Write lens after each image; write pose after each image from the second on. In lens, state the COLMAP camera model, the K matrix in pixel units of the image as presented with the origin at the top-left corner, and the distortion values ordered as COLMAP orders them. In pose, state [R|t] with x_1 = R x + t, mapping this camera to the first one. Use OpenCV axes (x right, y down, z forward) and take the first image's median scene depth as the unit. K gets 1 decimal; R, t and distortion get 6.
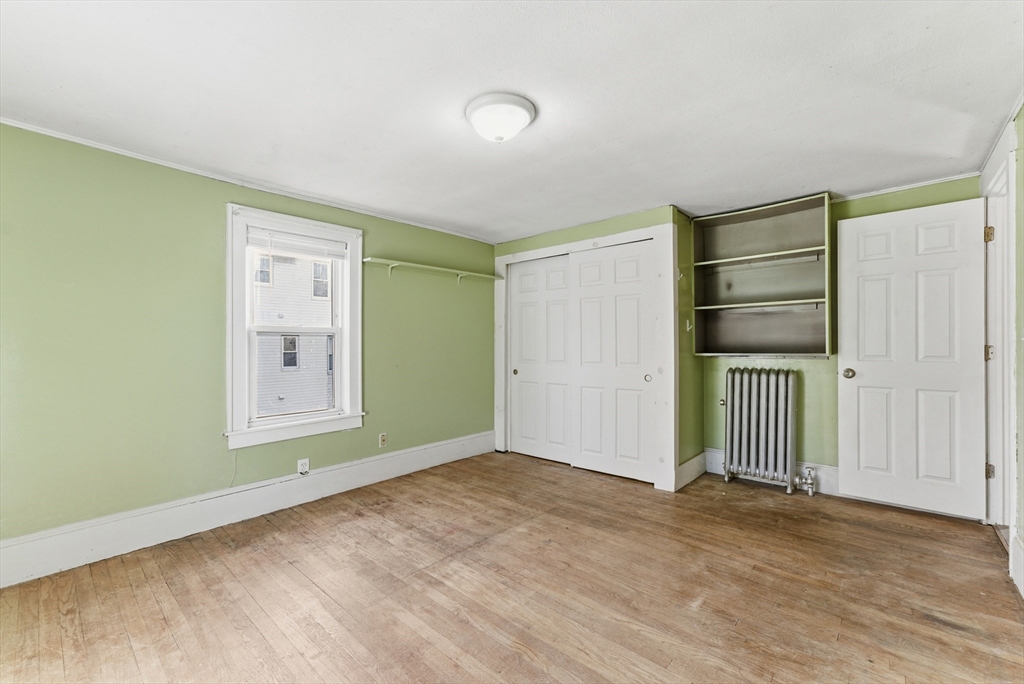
lens RADIAL K [[424.5, 0, 512.0], [0, 424.5, 342.0], [0, 0, 1]] dist [-0.001299, -0.000017]
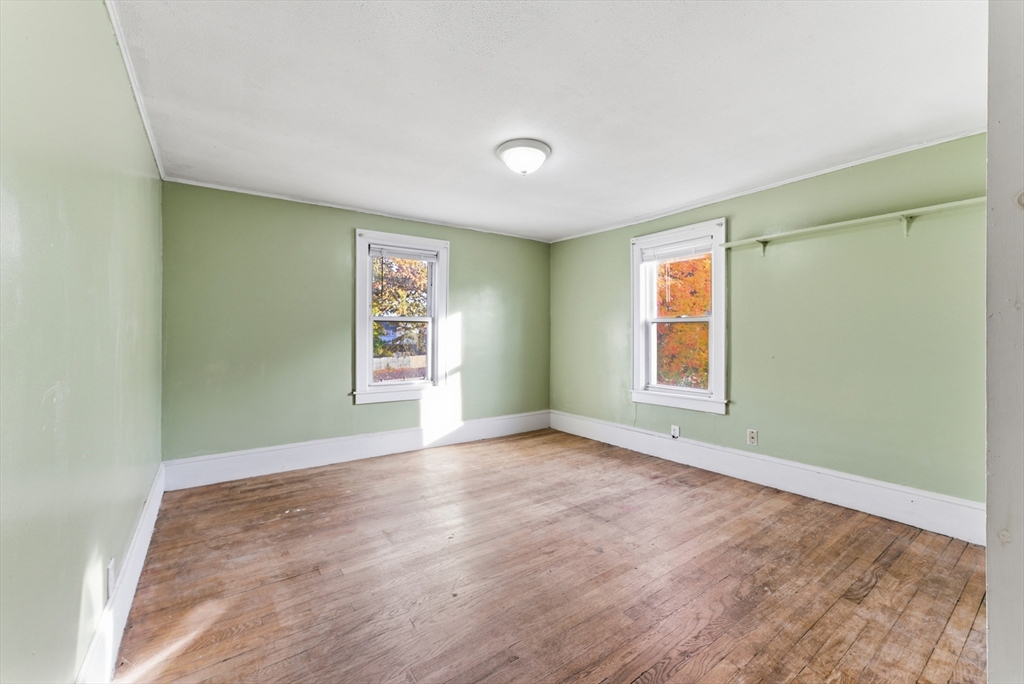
lens RADIAL K [[424.1, 0, 512.4], [0, 424.1, 335.6], [0, 0, 1]] dist [-0.006602, 0.000035]
pose [[-0.214898, 0.016202, -0.976502, 0.893229], [0.006440, 0.999864, 0.015173, -0.005926], [0.976615, -0.003028, -0.214974, 0.898859]]
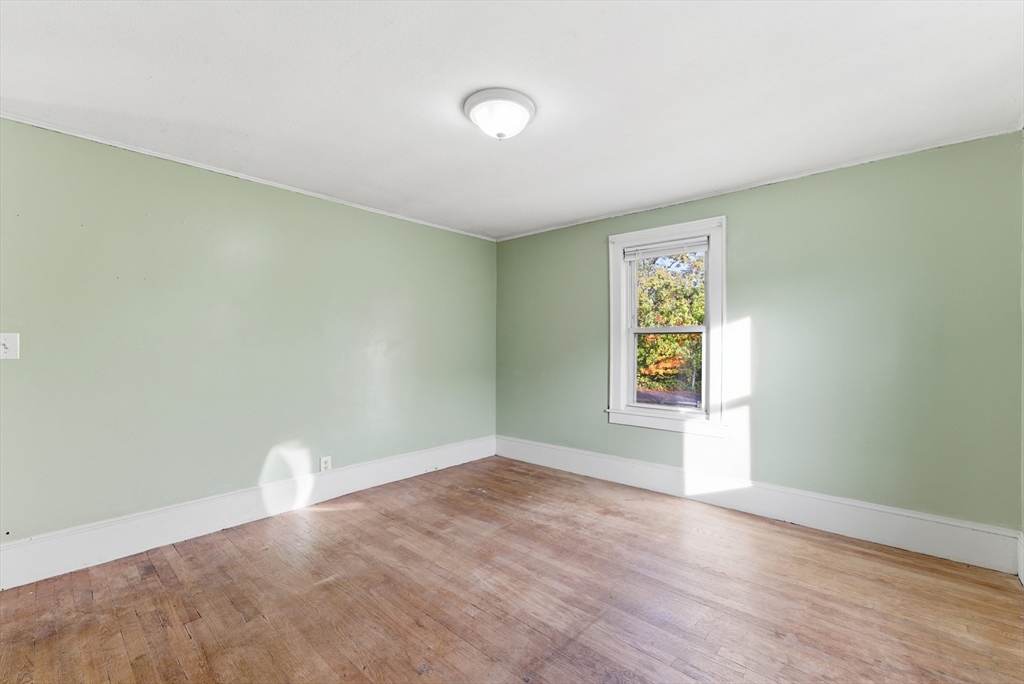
lens RADIAL K [[439.8, 0, 512.0], [0, 439.8, 342.0], [0, 0, 1]] dist [-0.022962, 0.000233]
pose [[-0.999975, 0.005017, 0.004928, -0.041449], [0.004949, 0.999893, -0.013756, 0.006143], [-0.004997, -0.013731, -0.999893, 1.449283]]
